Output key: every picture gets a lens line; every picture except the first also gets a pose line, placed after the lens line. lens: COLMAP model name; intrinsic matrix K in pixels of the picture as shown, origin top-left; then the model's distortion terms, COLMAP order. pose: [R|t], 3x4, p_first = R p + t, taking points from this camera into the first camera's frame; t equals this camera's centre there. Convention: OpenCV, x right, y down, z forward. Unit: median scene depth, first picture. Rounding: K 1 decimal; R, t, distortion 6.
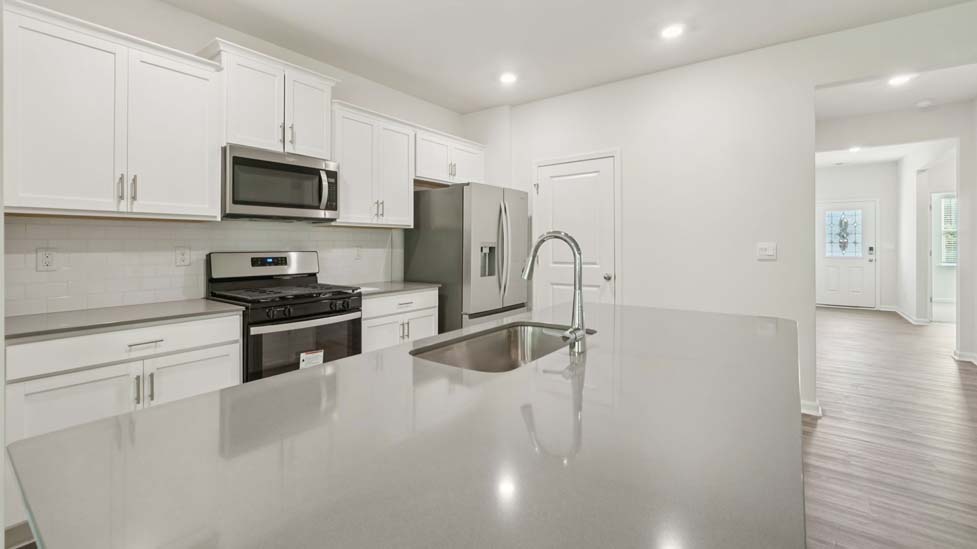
lens RADIAL K [[413.0, 0, 489.0], [0, 413.0, 245.9], [0, 0, 1]] dist [0.001558, 0.000457]
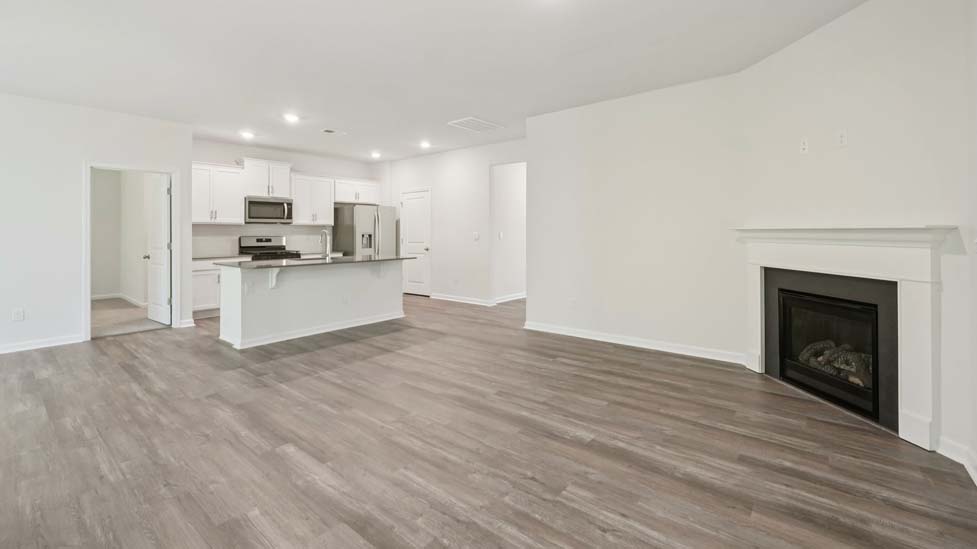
lens RADIAL K [[401.4, 0, 486.4], [0, 401.4, 232.0], [0, 0, 1]] dist [-0.000250, 0.000056]
pose [[0.999044, -0.003213, -0.043606, 0.858936], [0.002977, 0.999981, -0.005474, 0.004794], [0.043623, 0.005339, 0.999034, -1.273157]]
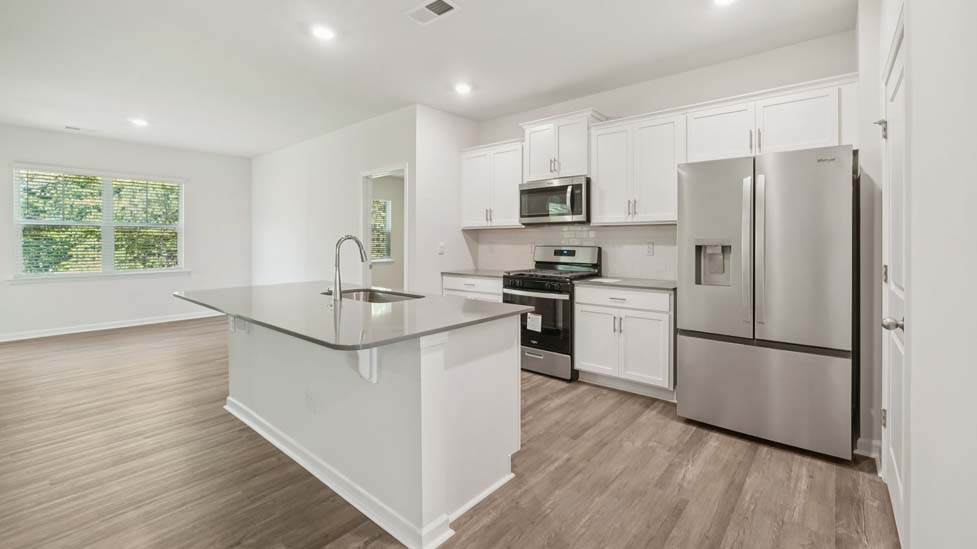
lens RADIAL K [[413.0, 0, 489.0], [0, 413.0, 245.9], [0, 0, 1]] dist [0.001558, 0.000457]
pose [[-0.063366, 0.015630, -0.997868, 0.906532], [-0.002890, 0.999870, 0.015845, -0.009181], [0.997986, 0.003888, -0.063312, 0.794750]]
